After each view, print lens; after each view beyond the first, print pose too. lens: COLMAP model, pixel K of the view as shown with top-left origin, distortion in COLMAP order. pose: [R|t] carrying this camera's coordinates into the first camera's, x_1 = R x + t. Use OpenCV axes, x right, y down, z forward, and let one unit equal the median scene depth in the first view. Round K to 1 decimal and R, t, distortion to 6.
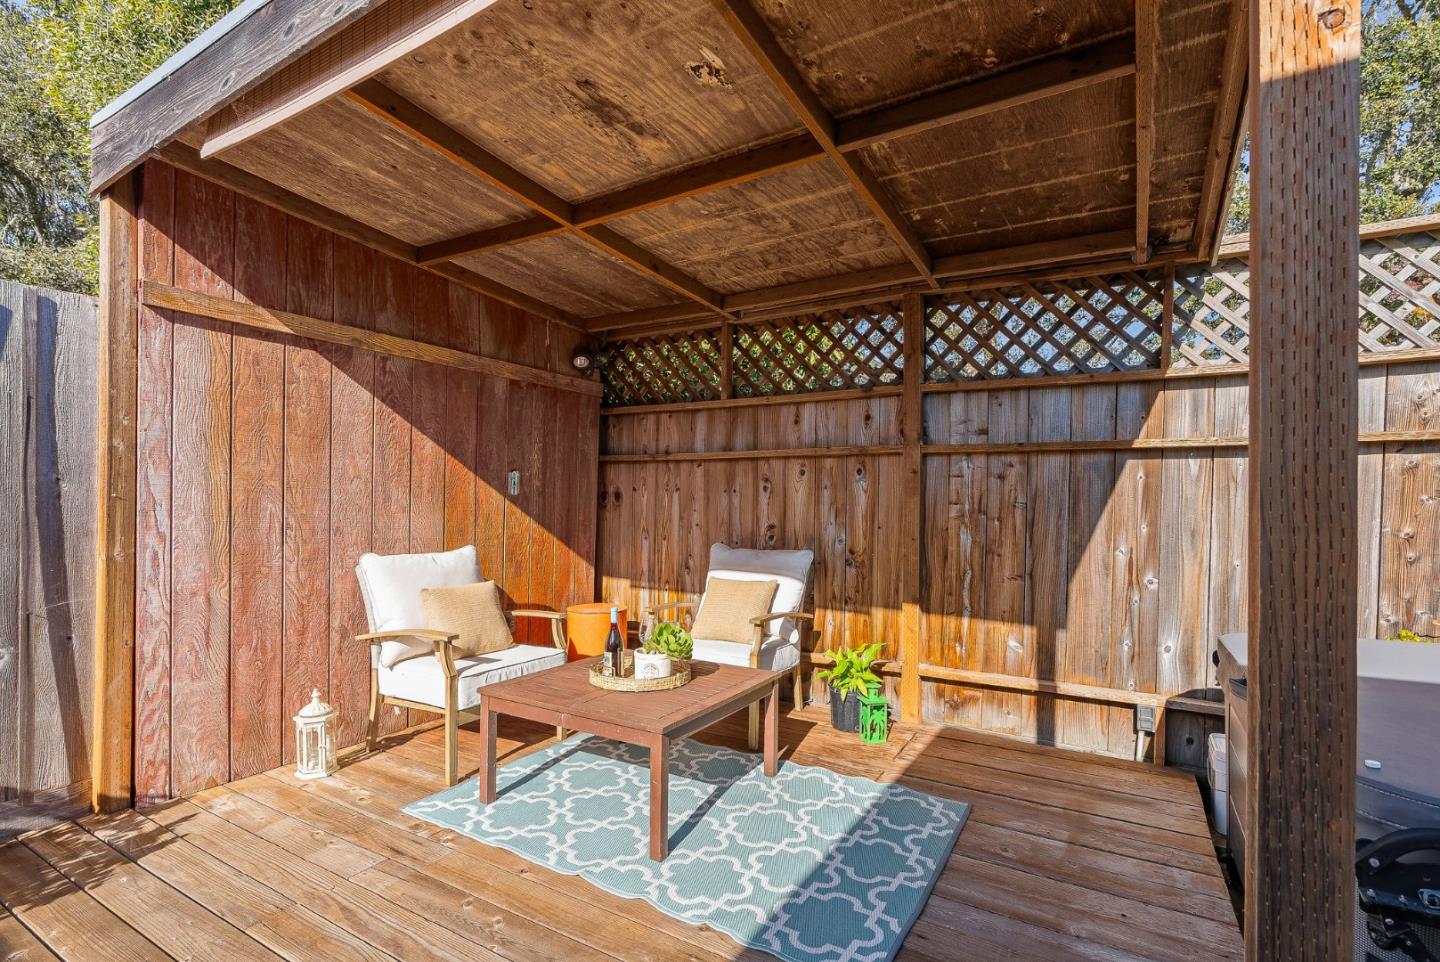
lens RADIAL K [[661.3, 0, 722.8], [0, 661.3, 508.5], [0, 0, 1]] dist [-0.000821, -0.000235]
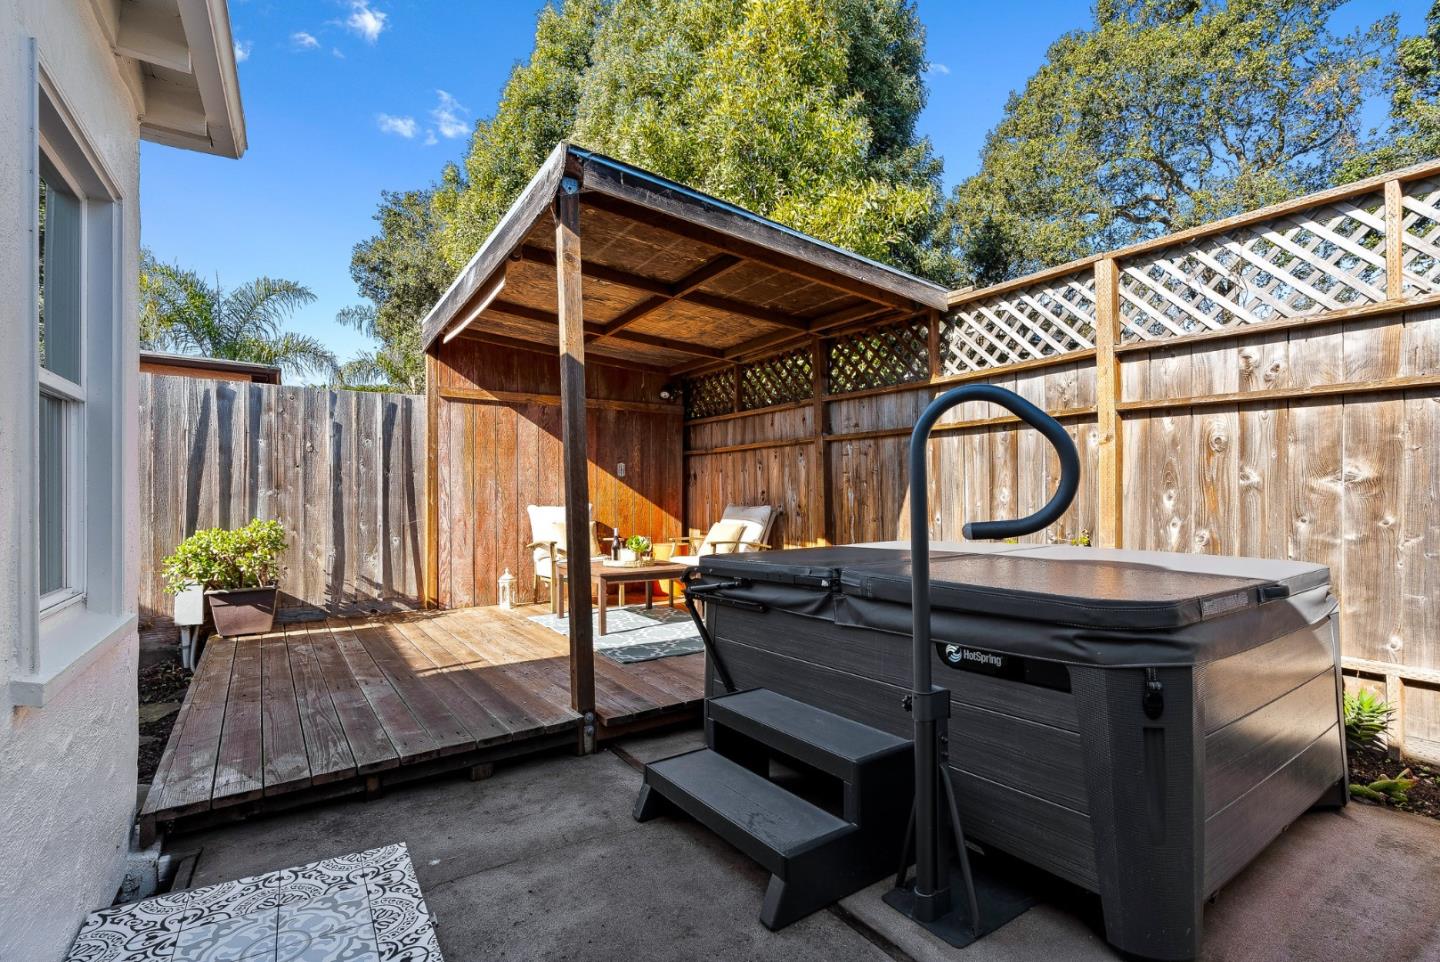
lens RADIAL K [[664.5, 0, 740.1], [0, 664.5, 503.8], [0, 0, 1]] dist [-0.001343, 0.000756]
pose [[0.908104, -0.011348, -0.418590, 0.837509], [0.010809, 0.999935, -0.003657, 0.073572], [0.418604, -0.001203, 0.908168, -0.543970]]
